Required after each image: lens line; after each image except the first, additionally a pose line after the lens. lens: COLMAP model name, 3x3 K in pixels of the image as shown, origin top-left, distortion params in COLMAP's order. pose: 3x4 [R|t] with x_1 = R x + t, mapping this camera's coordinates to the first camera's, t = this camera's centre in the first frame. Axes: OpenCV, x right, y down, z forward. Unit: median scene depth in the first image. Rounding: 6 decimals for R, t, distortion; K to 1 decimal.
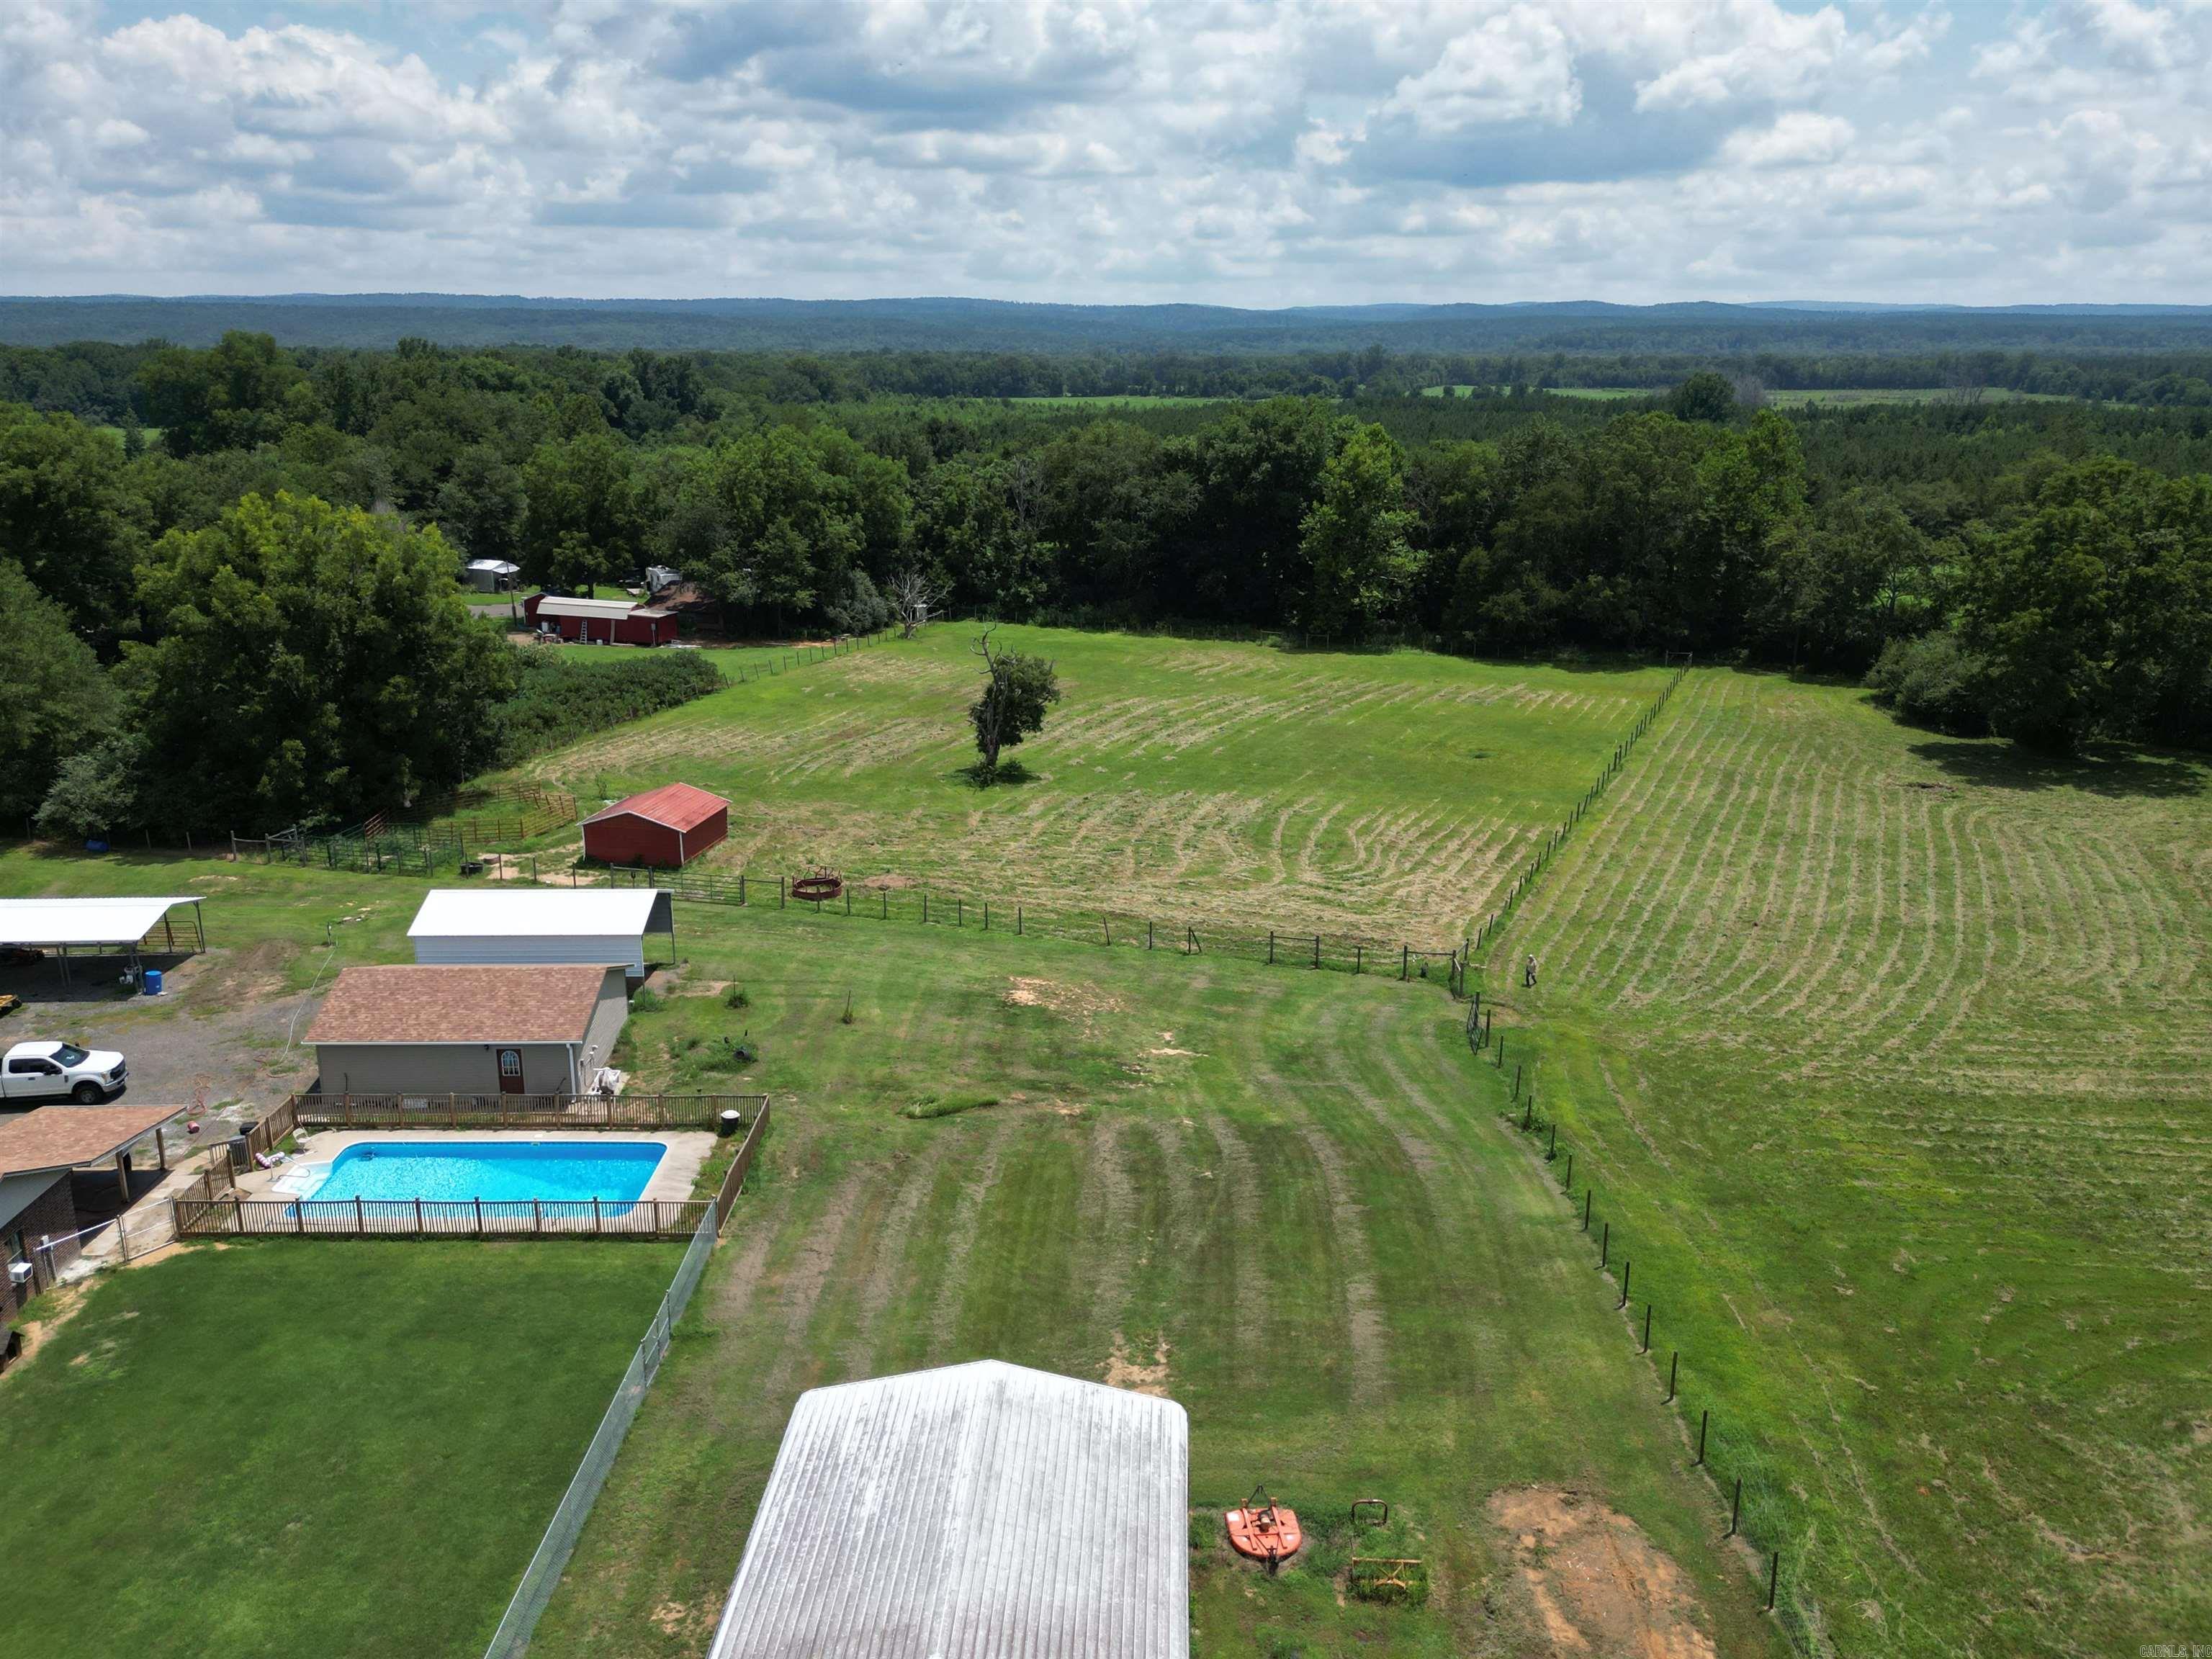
lens RADIAL K [[1733.8, 0, 1108.9], [0, 1733.8, 842.2], [0, 0, 1]] dist [0.059391, -0.051173]
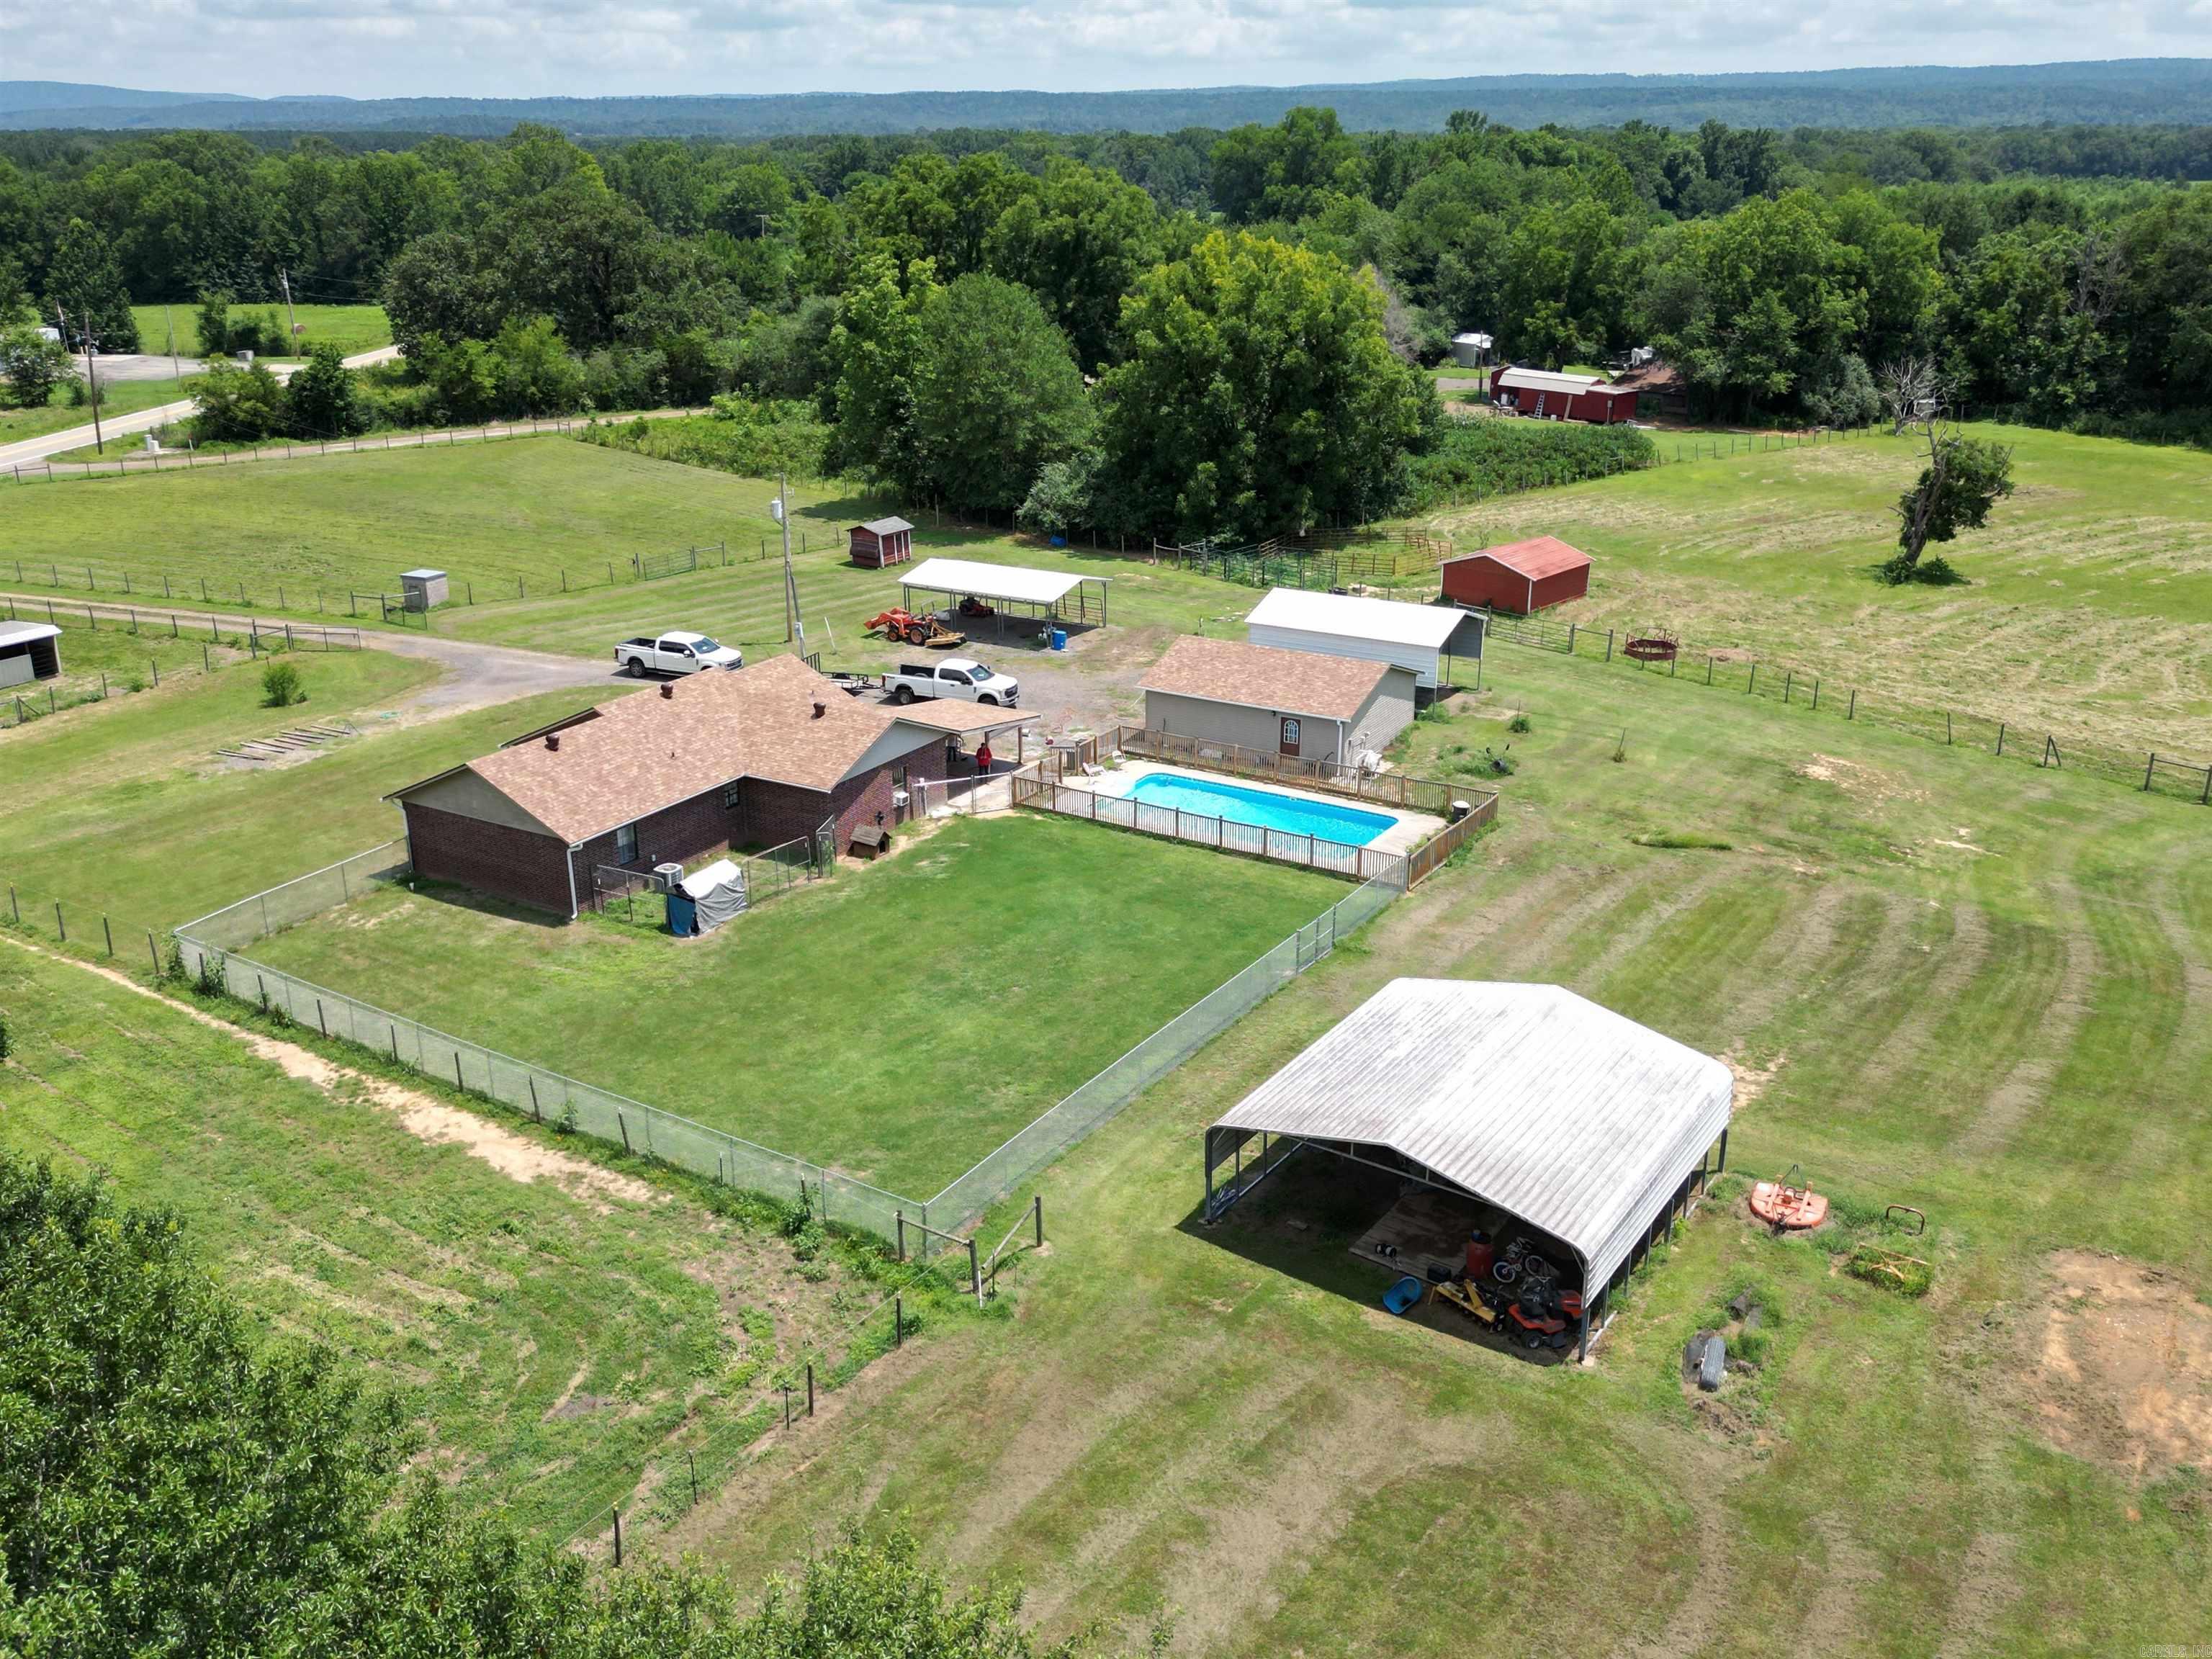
lens RADIAL K [[1882.3, 0, 1100.5], [0, 1882.3, 857.0], [0, 0, 1]] dist [0.064891, -0.060523]
pose [[0.845103, 0.183073, -0.502280, 0.125216], [-0.138287, 0.982421, 0.125404, 0.050390], [0.516409, -0.036520, 0.855563, -0.072496]]
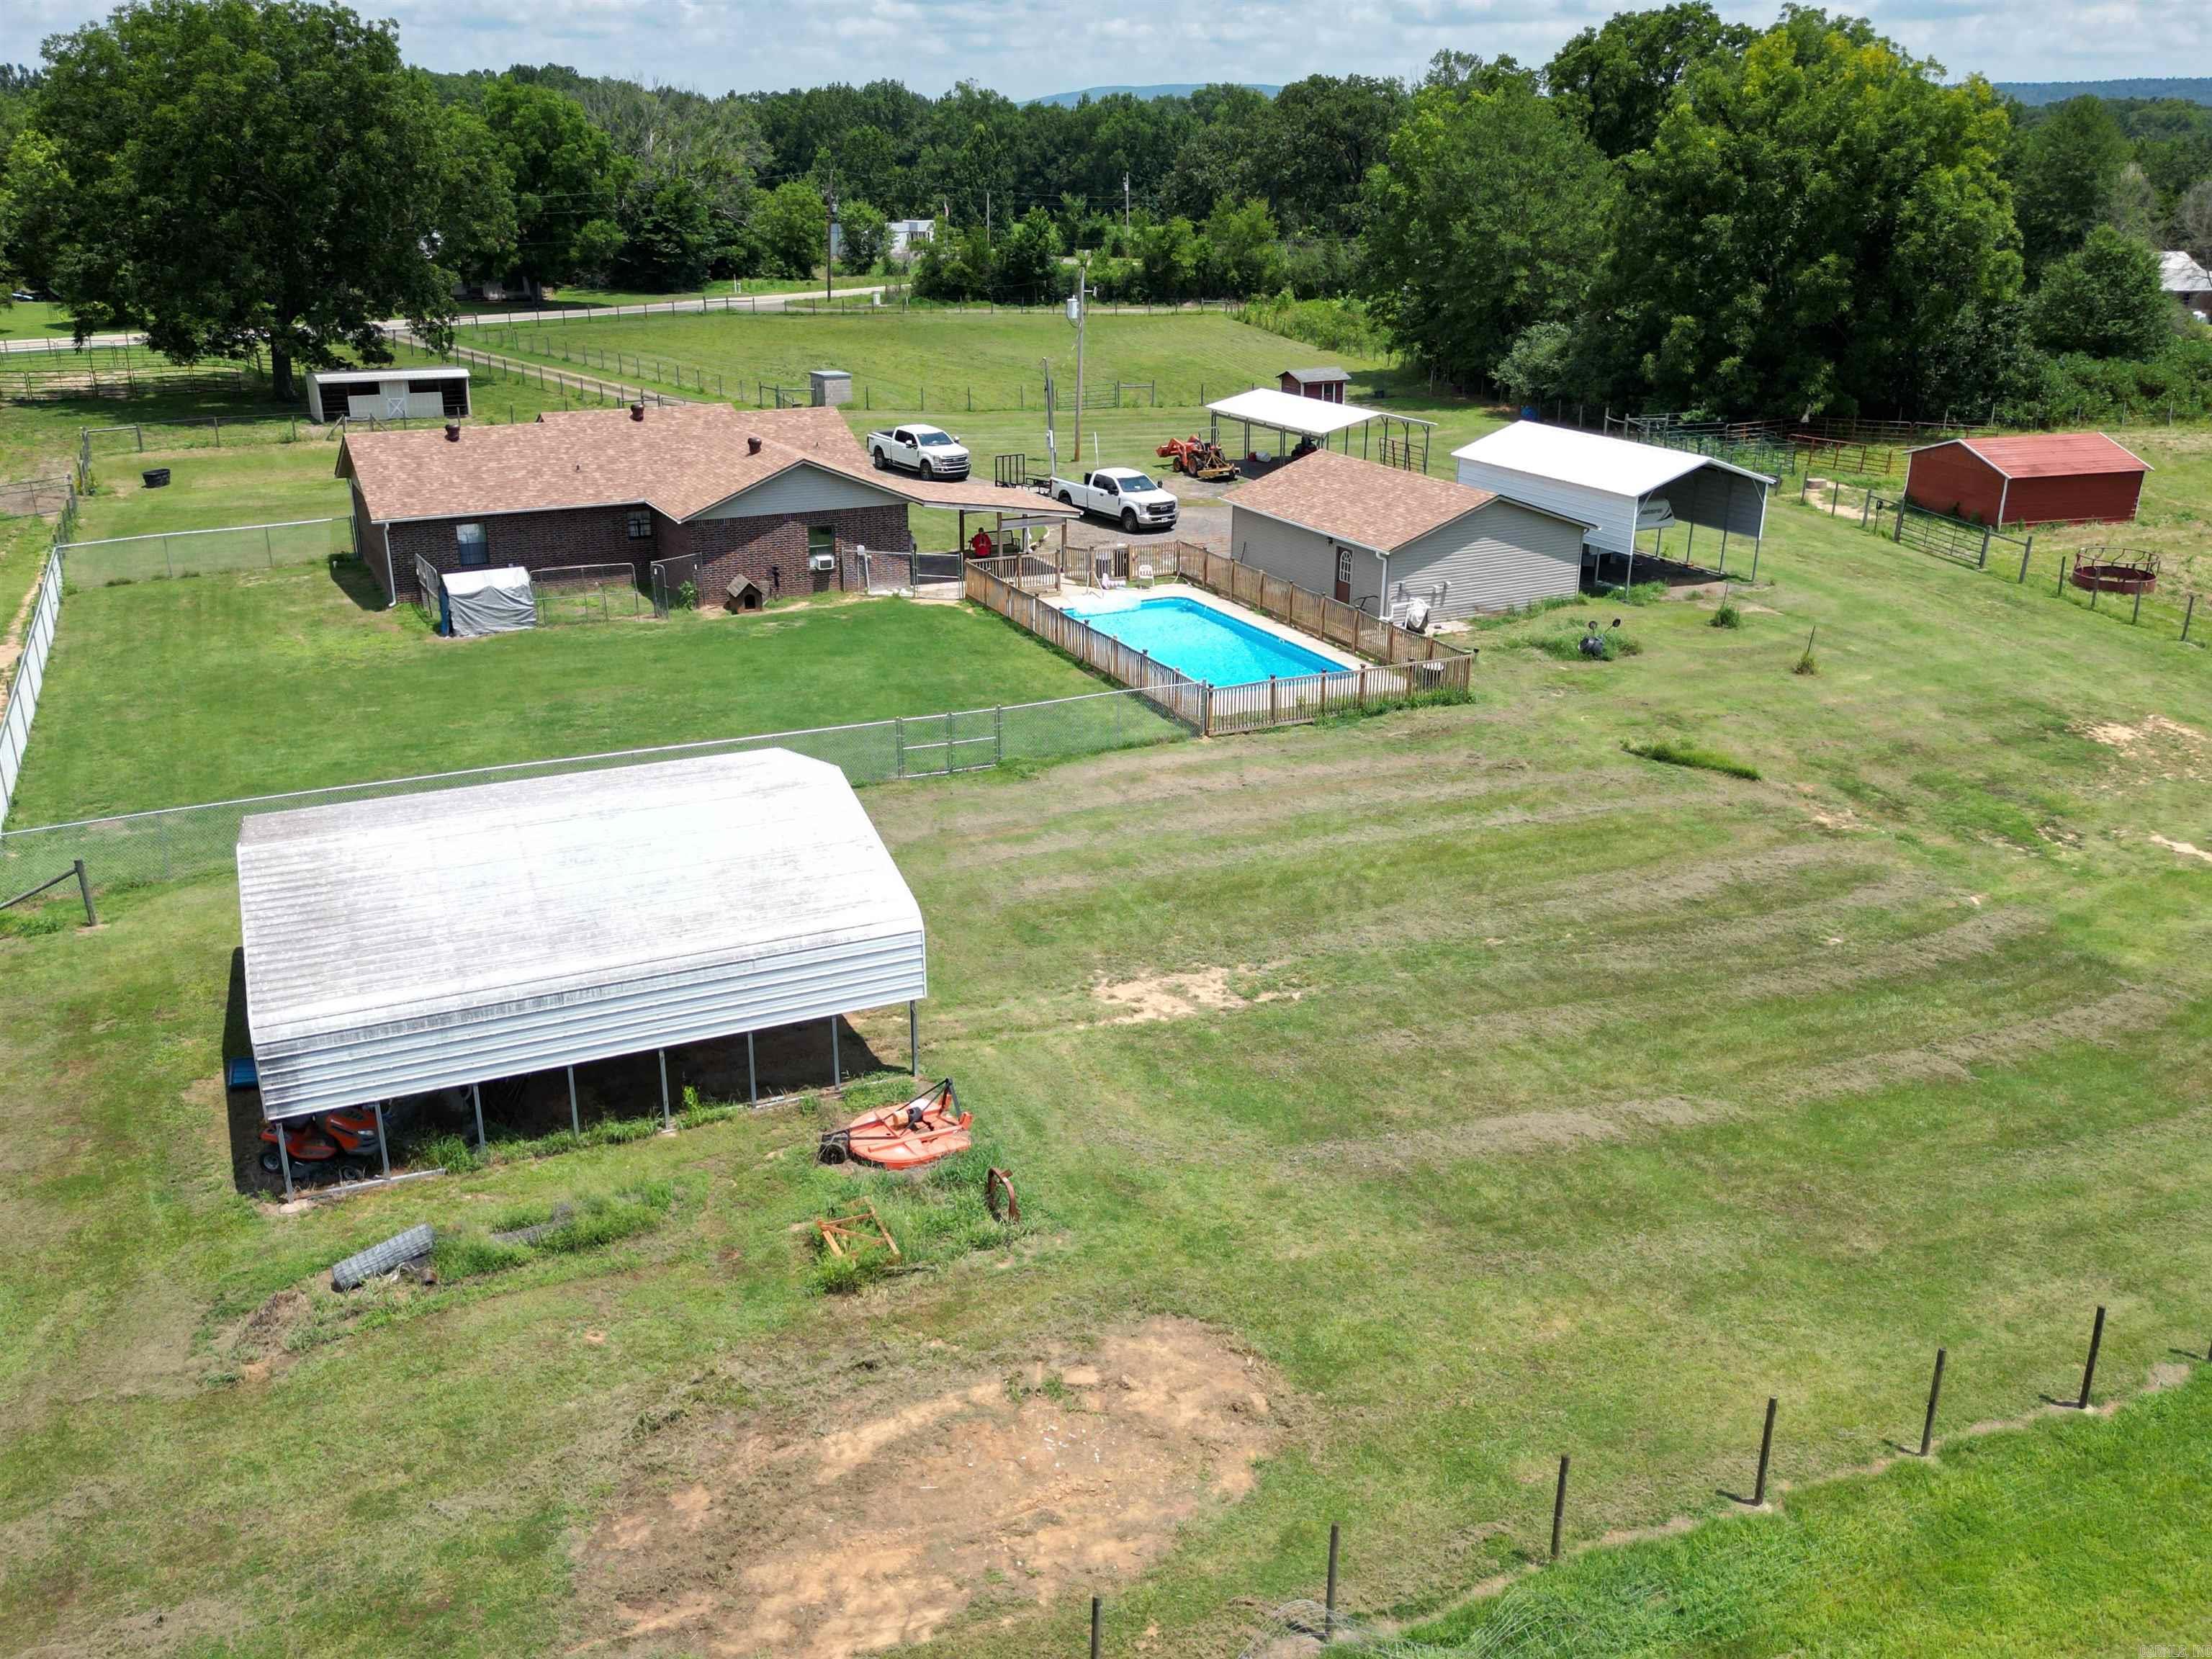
lens RADIAL K [[1882.3, 0, 1117.3], [0, 1882.3, 851.5], [0, 0, 1]] dist [0.064891, -0.060523]
pose [[0.431823, 0.314407, -0.845386, 0.312580], [-0.248258, 0.942507, 0.223717, 0.056055], [0.867120, 0.113268, 0.485050, 0.331836]]
